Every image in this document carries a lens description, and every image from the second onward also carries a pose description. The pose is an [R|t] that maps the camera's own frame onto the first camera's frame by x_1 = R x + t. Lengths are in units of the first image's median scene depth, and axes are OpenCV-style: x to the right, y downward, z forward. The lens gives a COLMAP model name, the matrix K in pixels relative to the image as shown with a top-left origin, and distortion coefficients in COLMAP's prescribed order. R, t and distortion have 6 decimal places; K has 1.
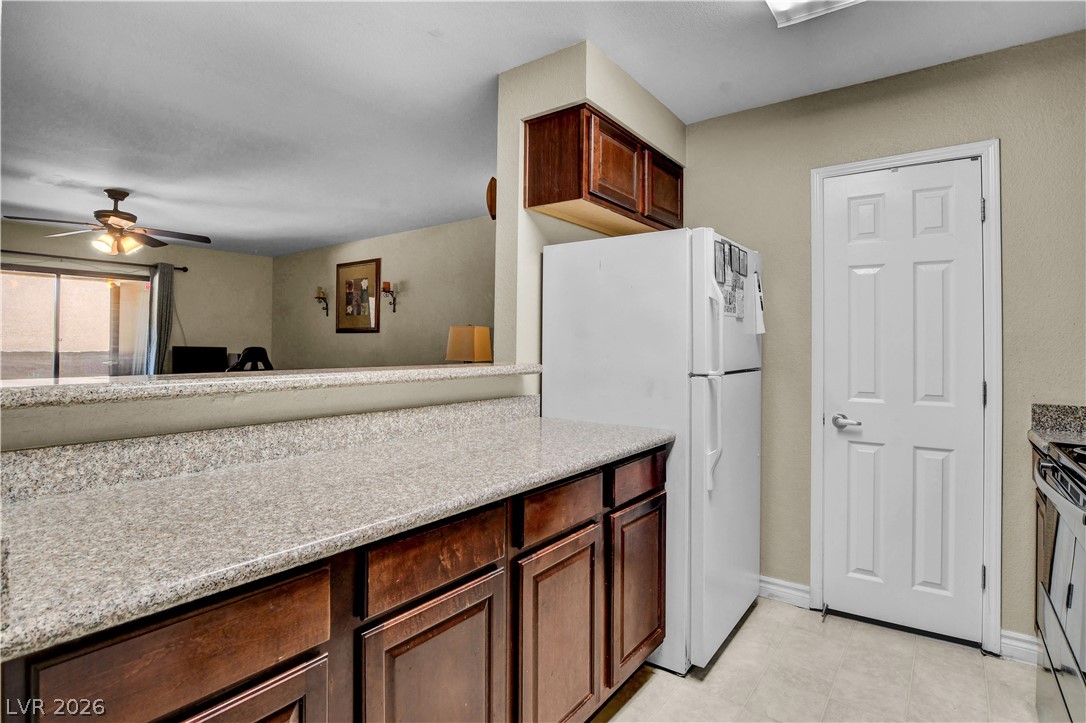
lens RADIAL K [[547.9, 0, 547.4], [0, 547.9, 336.3], [0, 0, 1]] dist [-0.022359, 0.000922]
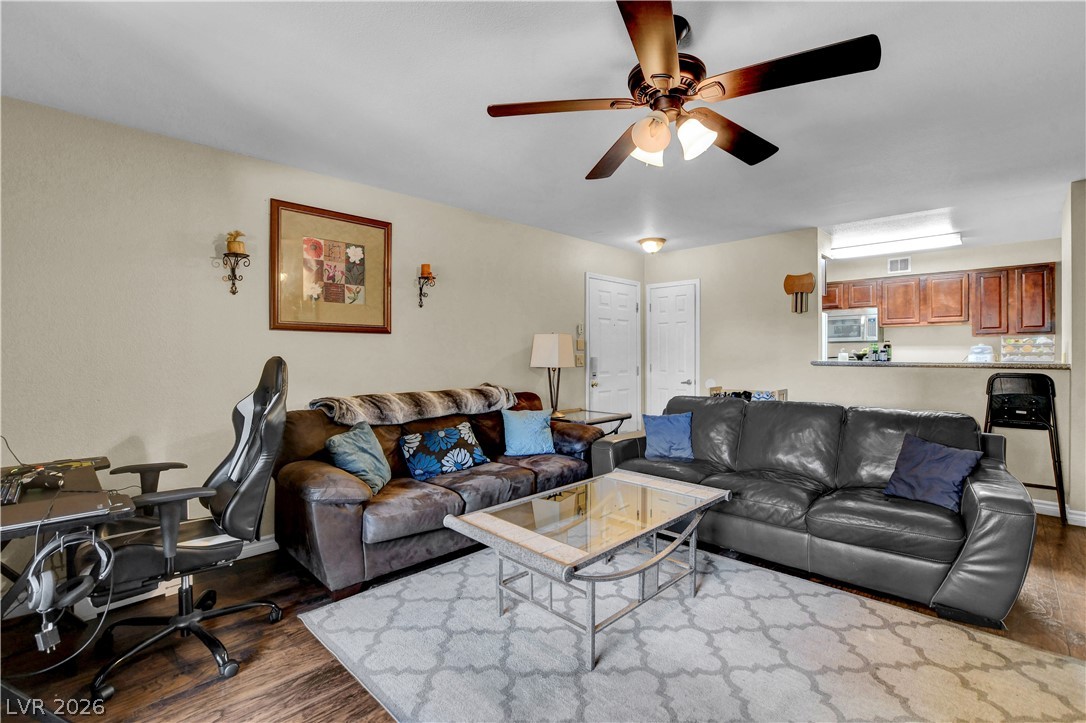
lens RADIAL K [[486.6, 0, 549.5], [0, 486.6, 352.0], [0, 0, 1]] dist [-0.029002, 0.000094]
pose [[0.137813, -0.016480, 0.990321, -0.864292], [-0.026630, 0.999438, 0.020338, -0.001744], [-0.990100, -0.029175, 0.137297, 0.718272]]
